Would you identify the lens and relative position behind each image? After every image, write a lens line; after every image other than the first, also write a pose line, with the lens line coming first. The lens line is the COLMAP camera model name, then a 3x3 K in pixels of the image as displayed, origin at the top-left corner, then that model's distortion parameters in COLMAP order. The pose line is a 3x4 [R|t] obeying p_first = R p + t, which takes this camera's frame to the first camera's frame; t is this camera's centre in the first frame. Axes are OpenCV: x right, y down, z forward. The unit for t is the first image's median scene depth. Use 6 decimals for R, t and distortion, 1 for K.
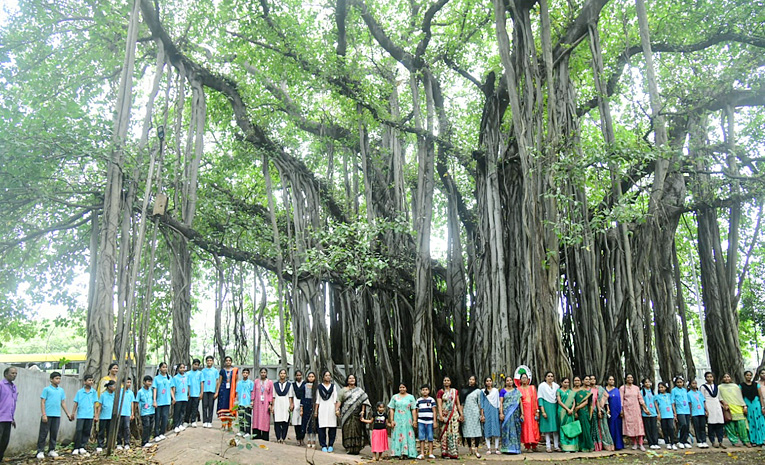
lens RADIAL K [[564.8, 0, 365.9], [0, 564.8, 233.4], [0, 0, 1]] dist [-0.119017, 0.053703]
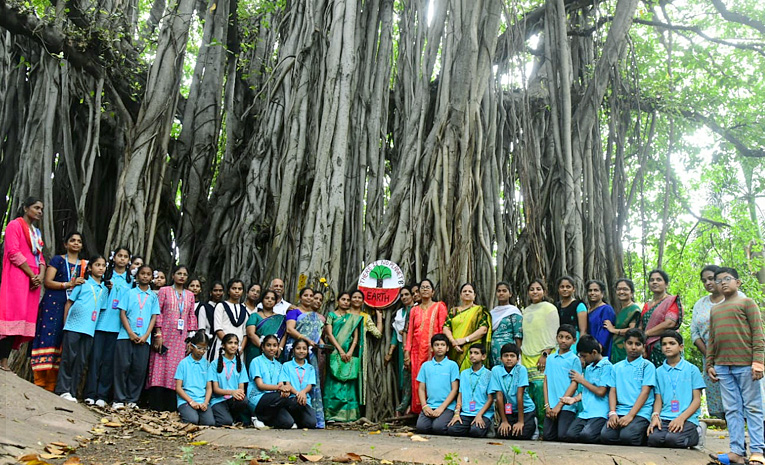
lens RADIAL K [[645.7, 0, 381.4], [0, 645.7, 184.9], [0, 0, 1]] dist [-0.128436, 0.089201]
pose [[0.808981, 0.231375, 0.540385, -0.022034], [-0.220025, 0.971639, -0.086636, 0.208217], [-0.545105, -0.048811, 0.836946, 0.517163]]
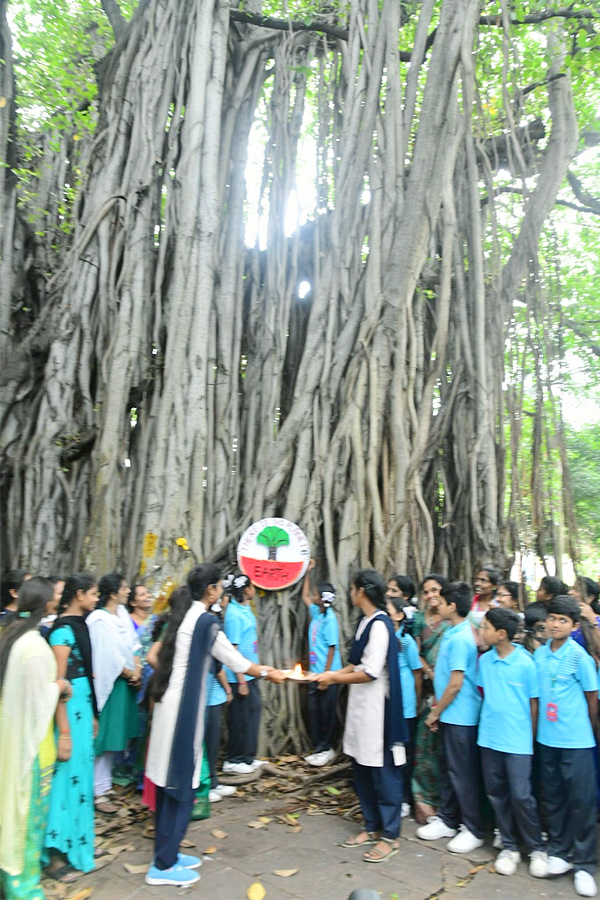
lens RADIAL K [[645.8, 0, 302.7], [0, 645.8, 438.3], [0, 0, 1]] dist [-0.124555, 0.098626]
pose [[0.642568, 0.159909, 0.749357, 0.005466], [-0.246786, 0.969058, 0.004824, 0.174559], [-0.725399, -0.188030, 0.662149, 0.700238]]
